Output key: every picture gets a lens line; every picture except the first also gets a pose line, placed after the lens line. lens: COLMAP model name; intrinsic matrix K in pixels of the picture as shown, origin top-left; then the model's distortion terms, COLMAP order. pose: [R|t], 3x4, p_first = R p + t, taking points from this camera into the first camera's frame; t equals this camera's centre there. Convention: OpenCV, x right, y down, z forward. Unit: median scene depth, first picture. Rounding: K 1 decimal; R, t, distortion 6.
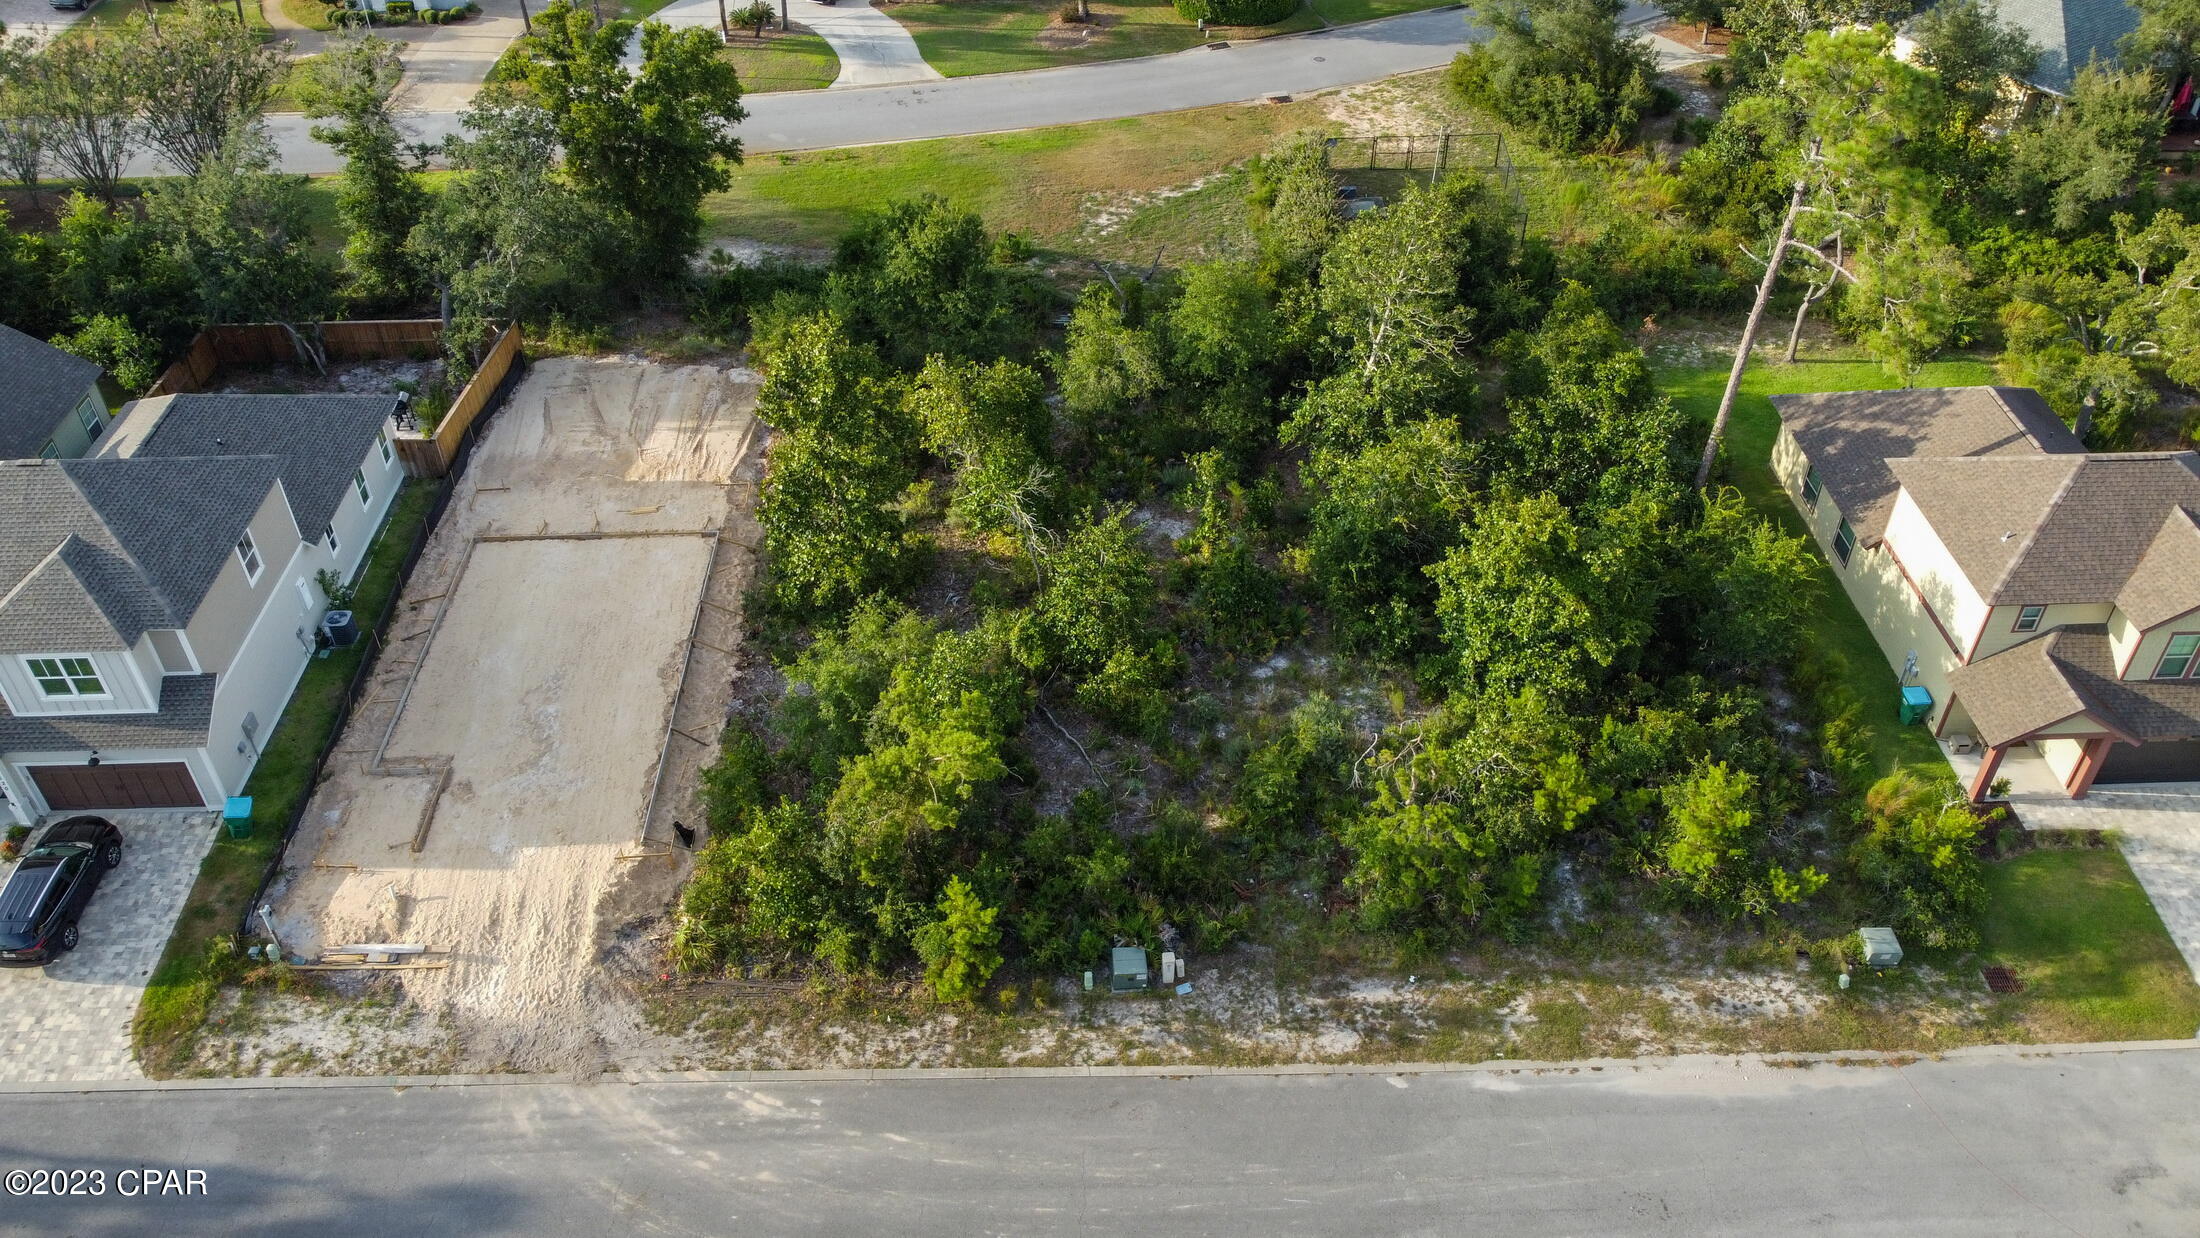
lens RADIAL K [[1671.7, 0, 1105.6], [0, 1671.7, 612.1], [0, 0, 1]] dist [-0.007142, 0.003199]
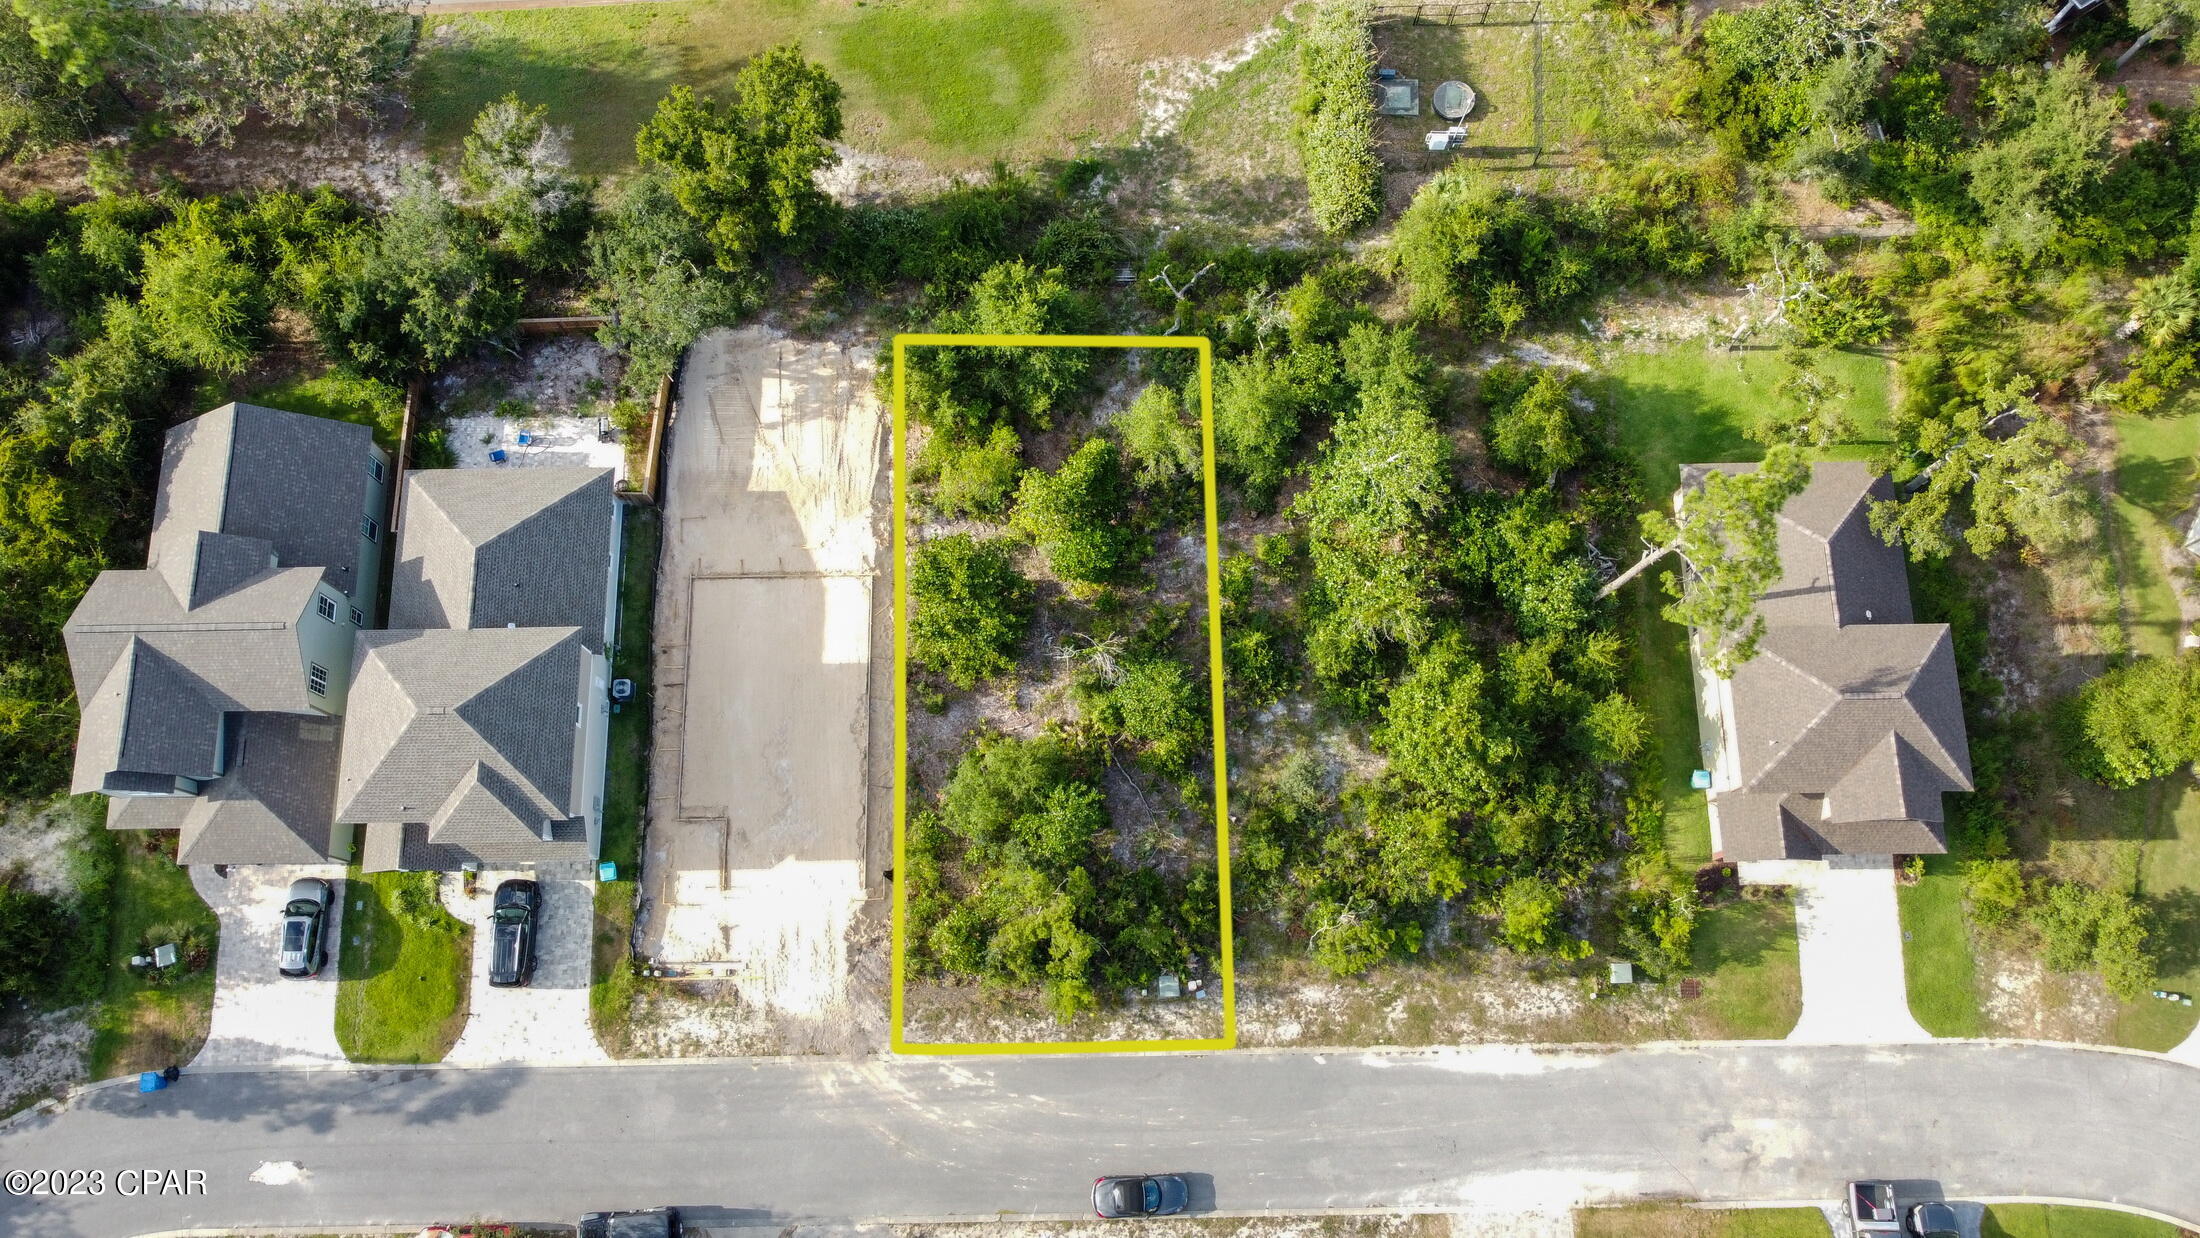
lens RADIAL K [[1671.7, 0, 1105.7], [0, 1671.7, 608.3], [0, 0, 1]] dist [-0.007142, 0.003199]
pose [[0.999797, 0.019362, 0.005580, -0.067544], [-0.019028, 0.816082, 0.577623, -1.092186], [0.006630, -0.577612, 0.816285, -0.156130]]
